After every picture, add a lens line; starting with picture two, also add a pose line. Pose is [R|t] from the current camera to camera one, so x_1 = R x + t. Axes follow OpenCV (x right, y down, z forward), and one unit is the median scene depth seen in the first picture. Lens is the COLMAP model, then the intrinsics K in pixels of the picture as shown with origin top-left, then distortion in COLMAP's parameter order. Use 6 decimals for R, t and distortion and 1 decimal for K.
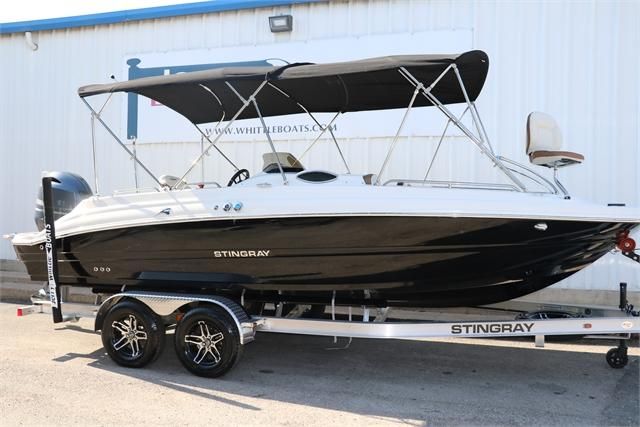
lens RADIAL K [[604.1, 0, 320.0], [0, 604.1, 213.5], [0, 0, 1]] dist [-0.114630, 0.146580]
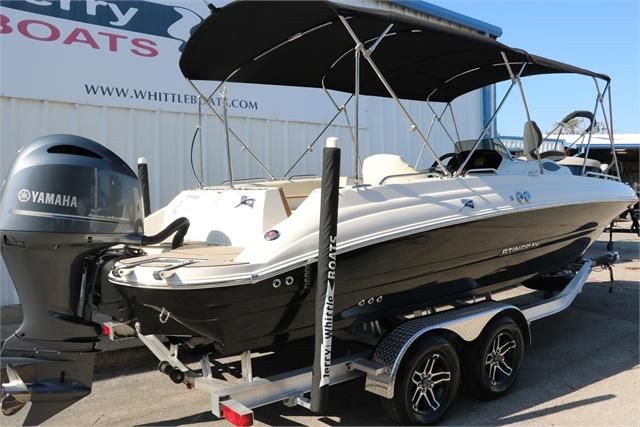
lens RADIAL K [[548.0, 0, 320.0], [0, 548.0, 213.5], [0, 0, 1]] dist [-0.175609, 0.152619]
pose [[0.553559, -0.043009, 0.831699, -0.931588], [0.023431, 0.999075, 0.036069, -0.021153], [-0.832480, -0.000479, 0.554054, 0.778379]]
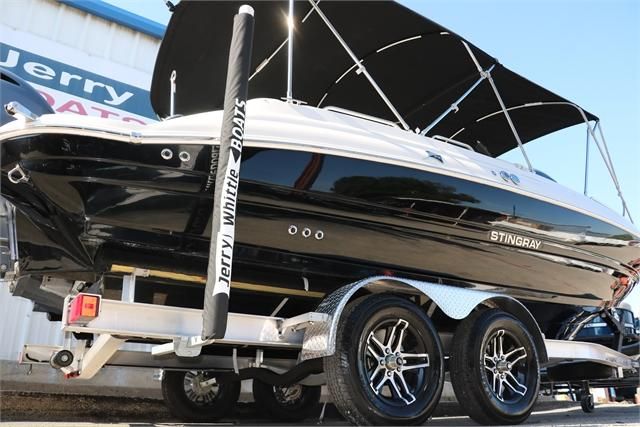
lens RADIAL K [[524.9, 0, 320.0], [0, 524.9, 213.5], [0, 0, 1]] dist [-0.164126, 0.110290]
pose [[0.610125, 0.277908, 0.741967, -0.729036], [0.024880, 0.929284, -0.368527, 0.253959], [-0.791914, 0.243308, 0.560065, 0.802160]]
